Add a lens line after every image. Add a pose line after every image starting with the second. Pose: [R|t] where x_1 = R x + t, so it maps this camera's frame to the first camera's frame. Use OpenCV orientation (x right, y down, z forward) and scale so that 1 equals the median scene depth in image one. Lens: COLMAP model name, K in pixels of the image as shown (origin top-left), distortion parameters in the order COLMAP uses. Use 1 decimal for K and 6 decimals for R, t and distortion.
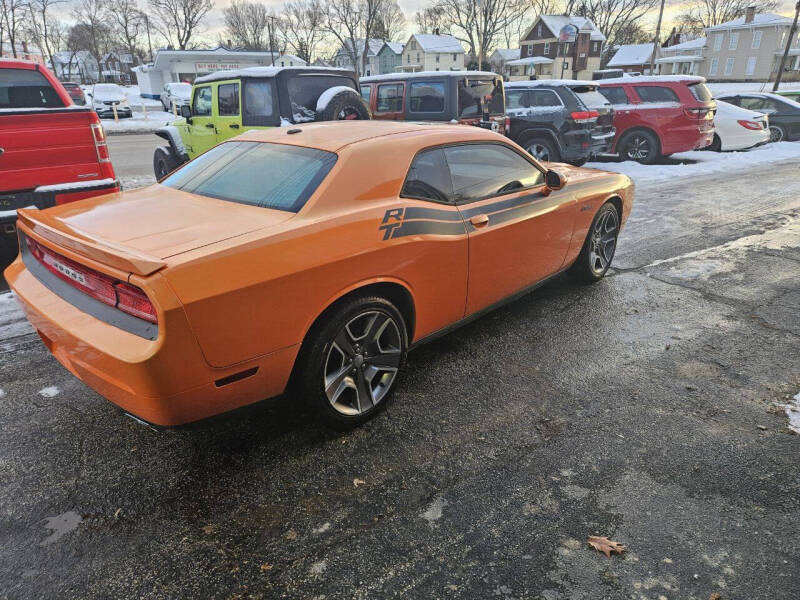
lens RADIAL K [[538.1, 0, 401.4], [0, 538.1, 284.7], [0, 0, 1]] dist [0.071725, -0.062226]
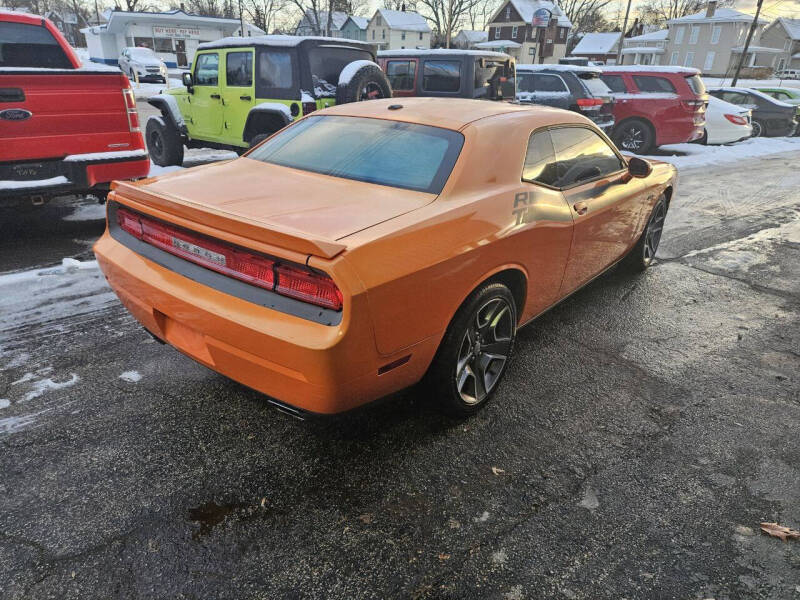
lens RADIAL K [[538.1, 0, 397.9], [0, 538.1, 299.9], [0, 0, 1]] dist [0.071725, -0.062226]
pose [[0.996753, 0.016064, 0.078902, -0.199854], [-0.020580, 0.998176, 0.056750, 0.000042], [-0.077846, -0.058190, 0.995266, 0.027109]]
